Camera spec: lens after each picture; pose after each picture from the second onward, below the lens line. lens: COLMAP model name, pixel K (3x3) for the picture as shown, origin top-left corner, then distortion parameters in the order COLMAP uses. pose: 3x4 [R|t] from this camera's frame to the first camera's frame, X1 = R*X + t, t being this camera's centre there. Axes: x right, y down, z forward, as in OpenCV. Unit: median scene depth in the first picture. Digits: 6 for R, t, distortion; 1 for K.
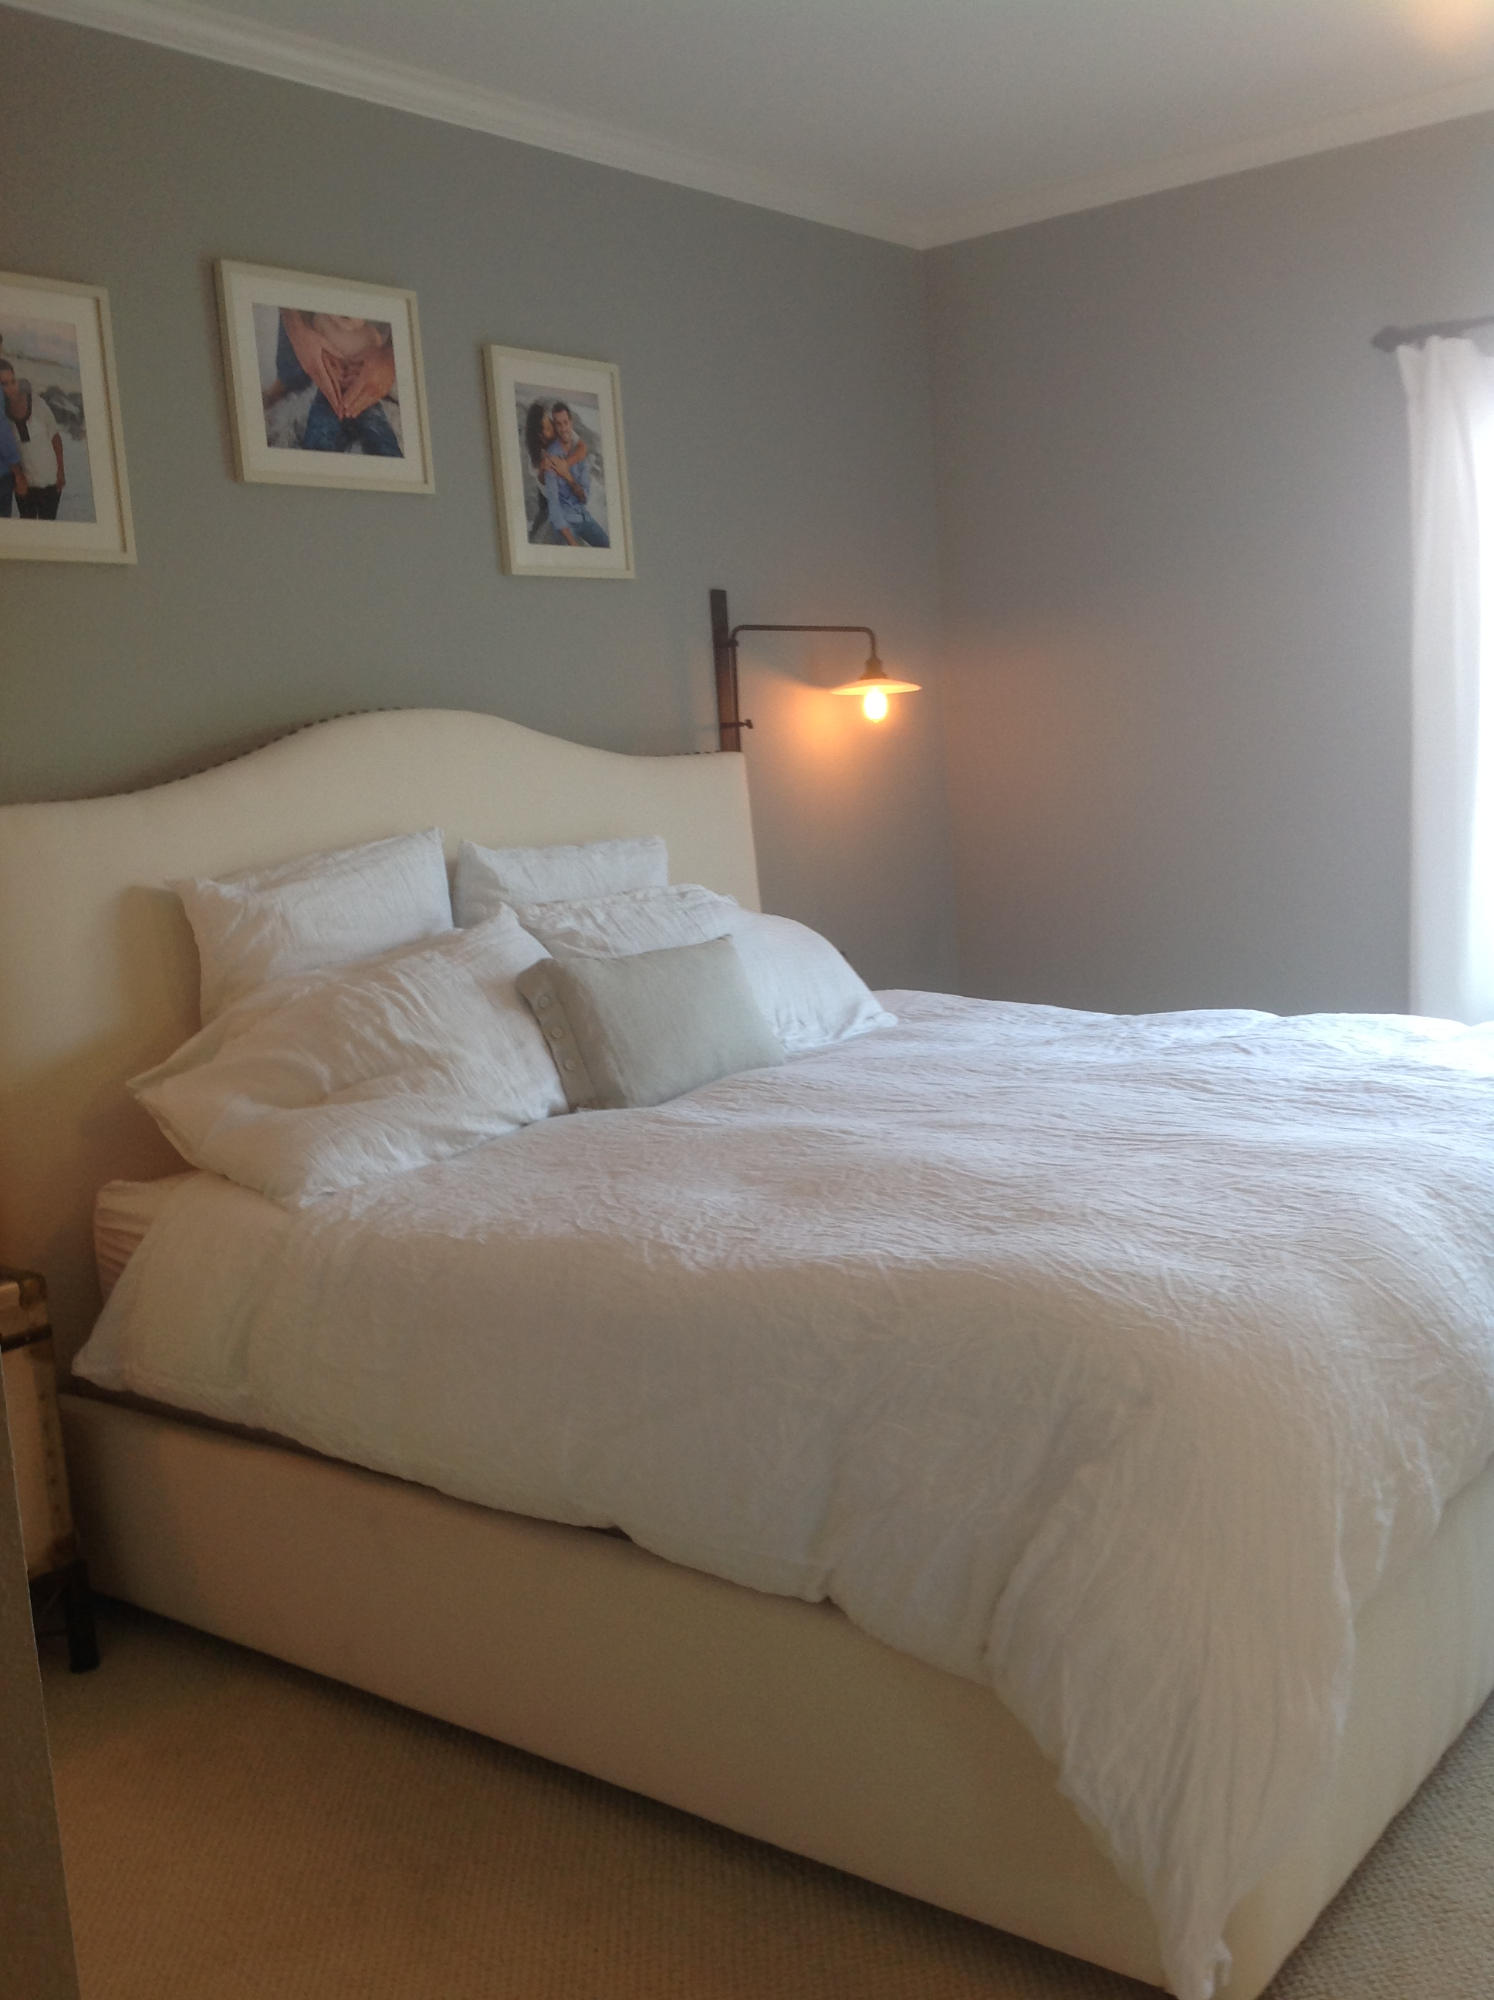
lens RADIAL K [[1899.6, 0, 747.0], [0, 1899.6, 1000.0], [0, 0, 1]] dist [0.247835, -0.575958]
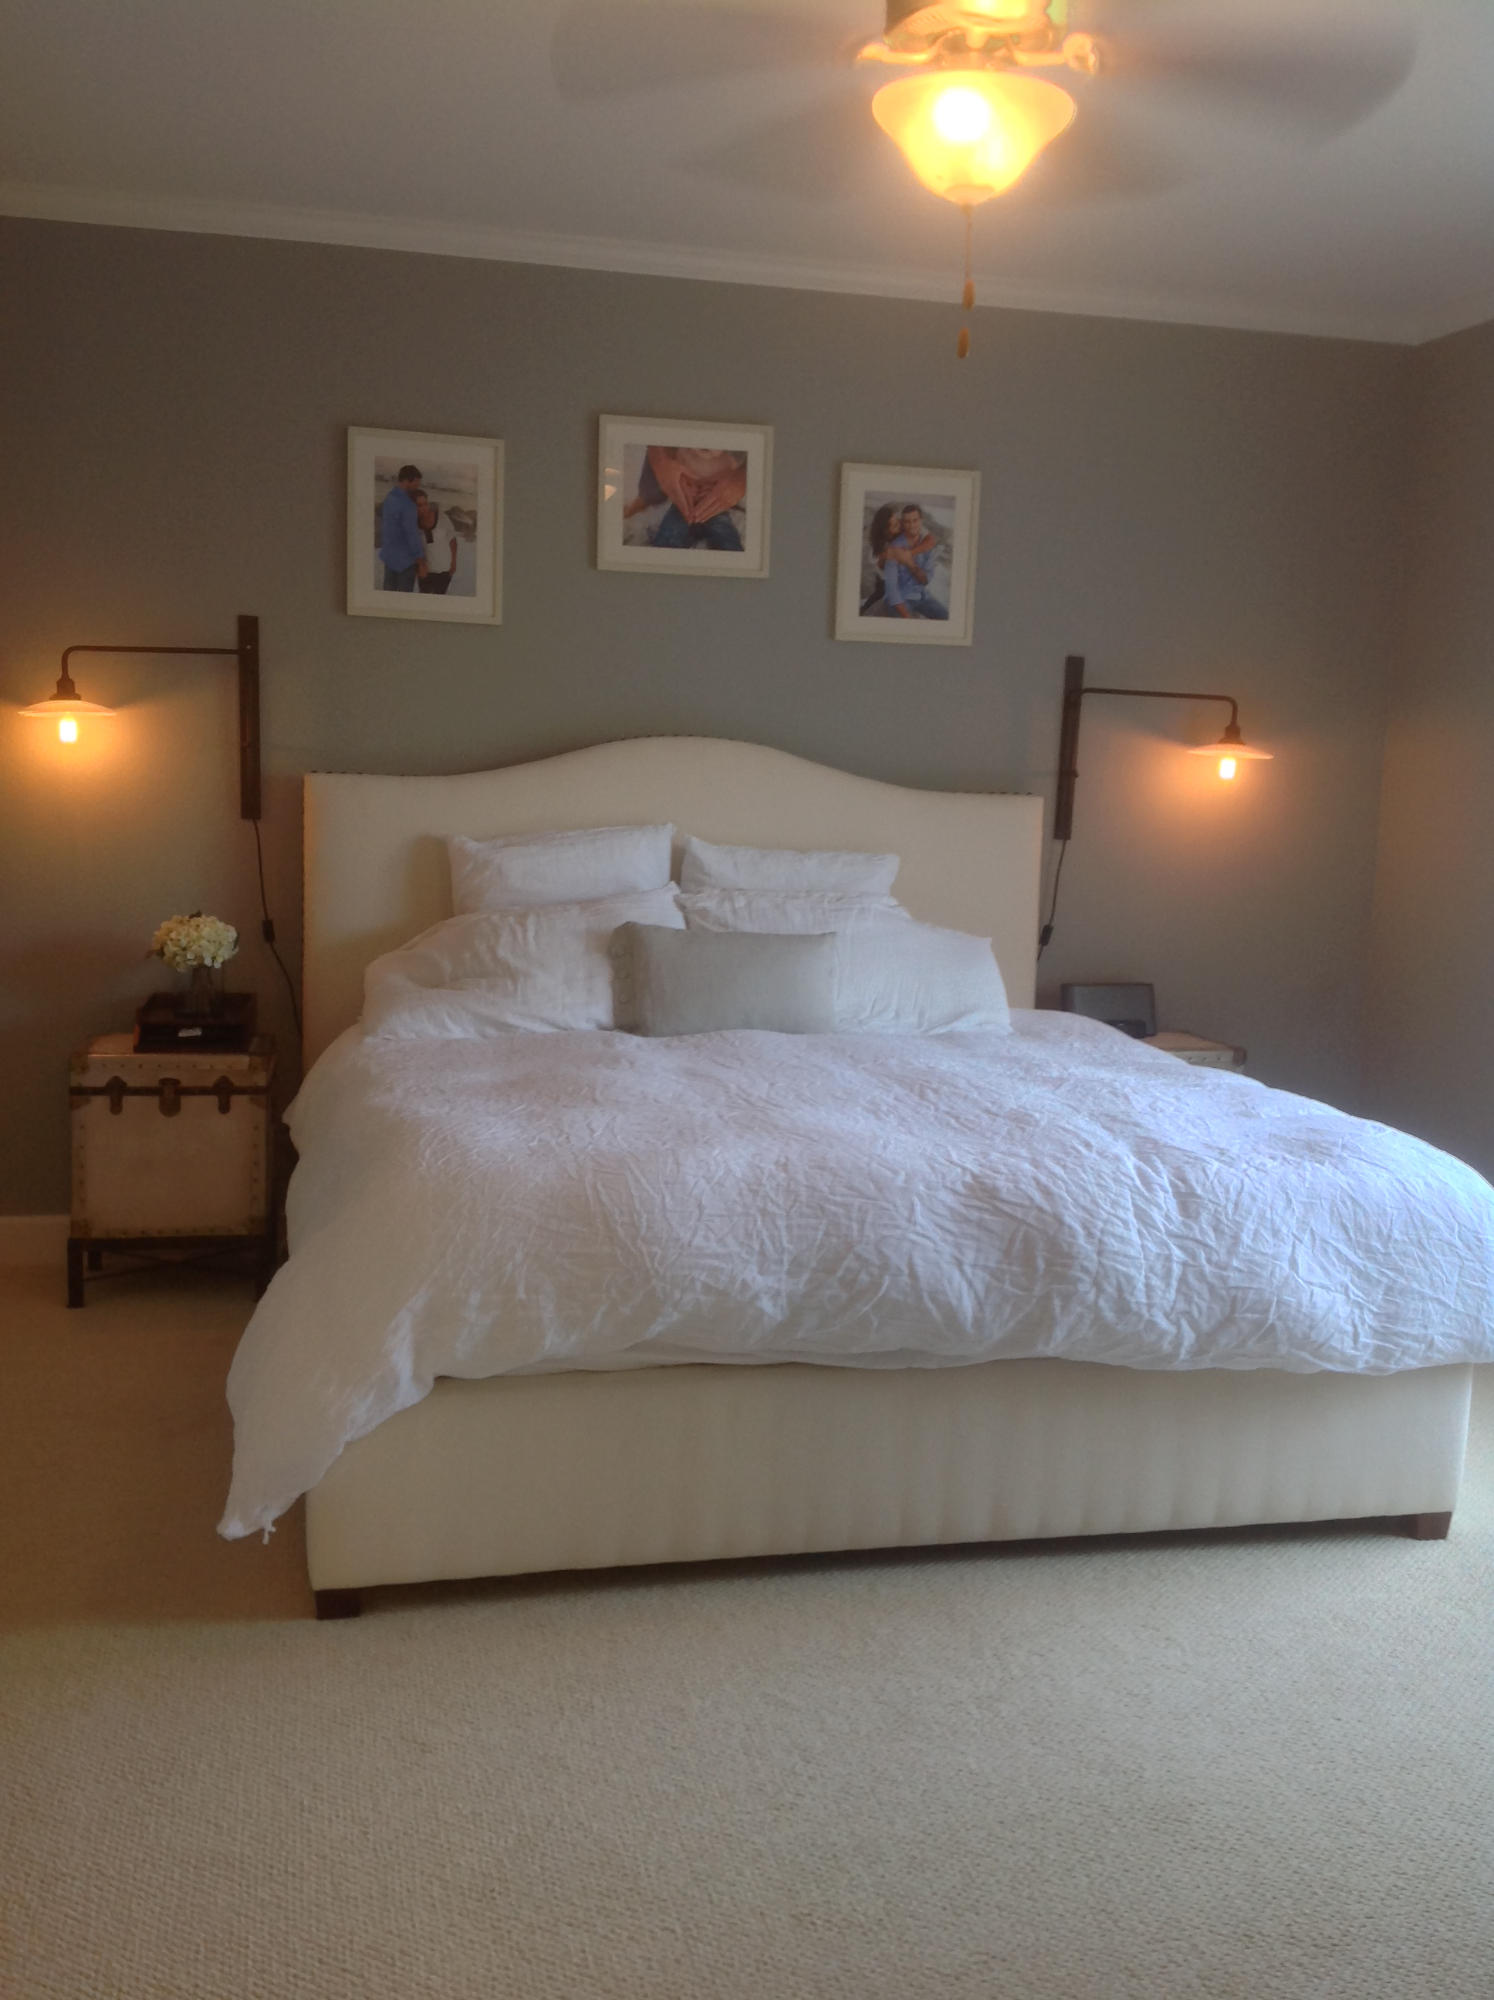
lens RADIAL K [[1899.6, 0, 747.0], [0, 1899.6, 1000.0], [0, 0, 1]] dist [0.247835, -0.575958]
pose [[0.778570, 0.172535, -0.603374, 0.730529], [-0.173117, 0.983206, 0.057765, -0.054590], [0.603207, 0.059480, 0.795363, -0.044036]]
